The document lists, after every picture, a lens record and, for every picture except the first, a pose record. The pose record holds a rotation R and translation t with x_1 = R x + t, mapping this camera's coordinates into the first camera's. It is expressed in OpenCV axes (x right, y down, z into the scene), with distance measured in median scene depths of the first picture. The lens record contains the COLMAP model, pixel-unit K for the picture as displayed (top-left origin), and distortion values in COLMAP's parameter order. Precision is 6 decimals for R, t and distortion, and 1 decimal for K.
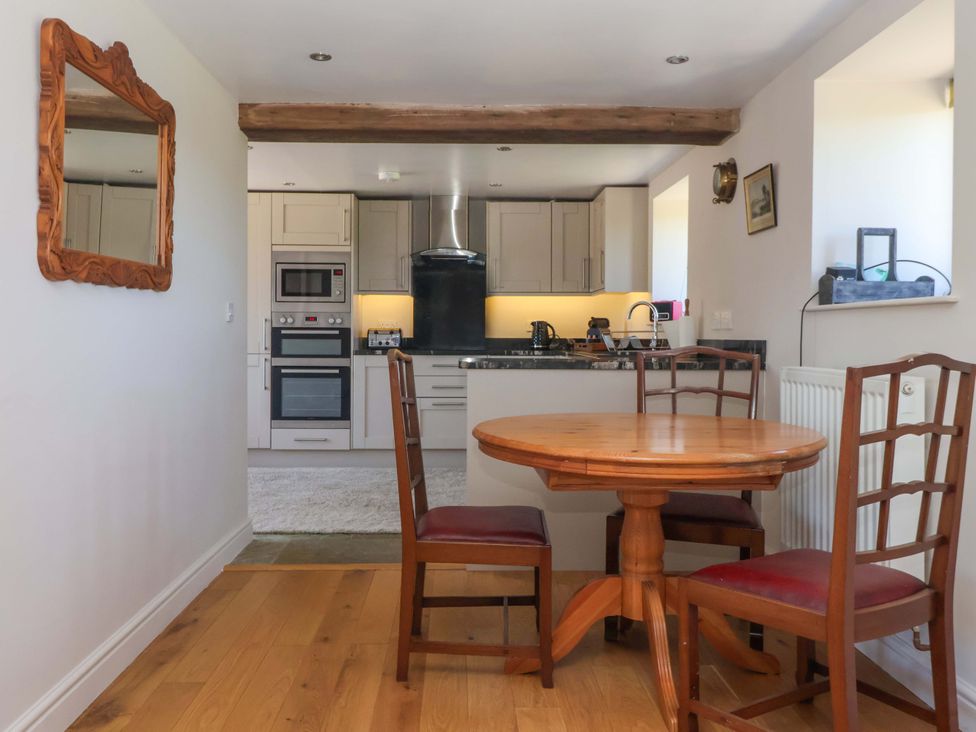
lens RADIAL K [[855.6, 0, 487.9], [0, 855.6, 348.0], [0, 0, 1]] dist [0.015779, -0.002548]
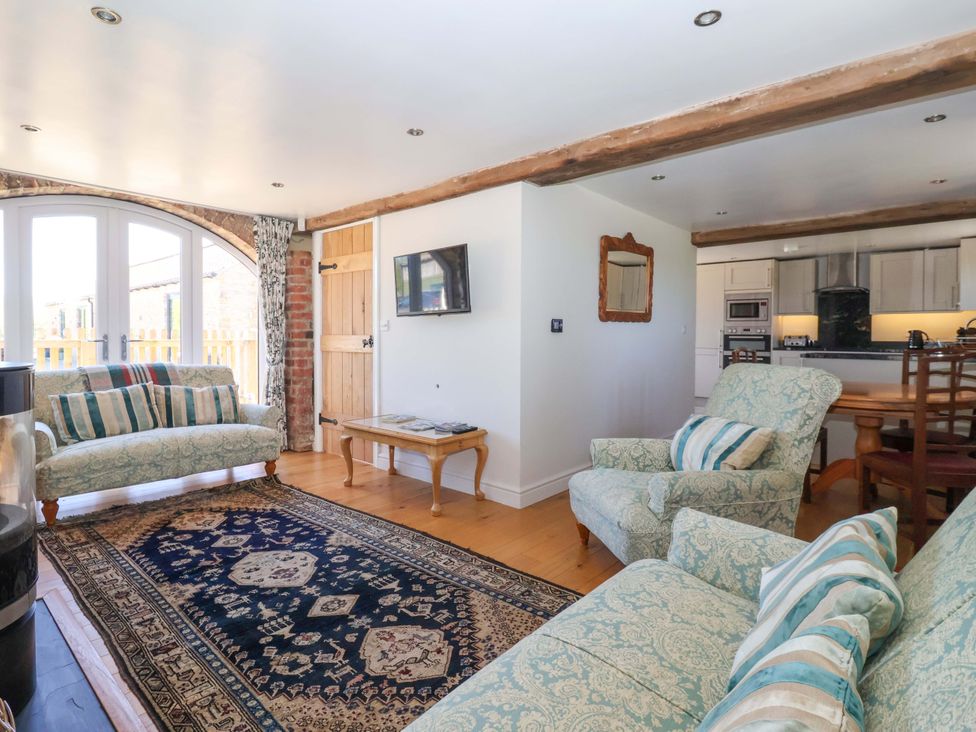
lens RADIAL K [[514.1, 0, 480.3], [0, 514.1, 348.3], [0, 0, 1]] dist [0.003974, -0.015004]
pose [[0.730882, 0.016820, -0.682297, 0.126180], [-0.011761, 0.999858, 0.012049, -0.001557], [0.682403, -0.000782, 0.730976, -0.187302]]
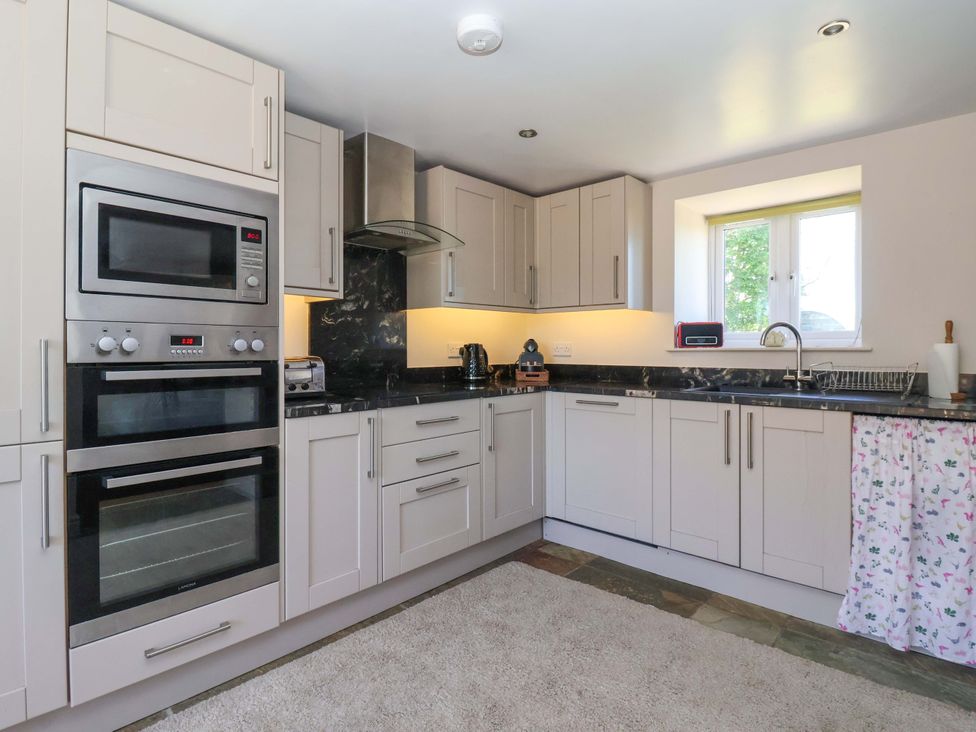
lens RADIAL K [[514.1, 0, 480.3], [0, 514.1, 348.3], [0, 0, 1]] dist [0.003974, -0.015004]
pose [[0.704593, -0.005216, 0.709593, -0.281058], [0.010185, 0.999944, -0.002764, -0.028006], [-0.709539, 0.009175, 0.704607, 0.729066]]
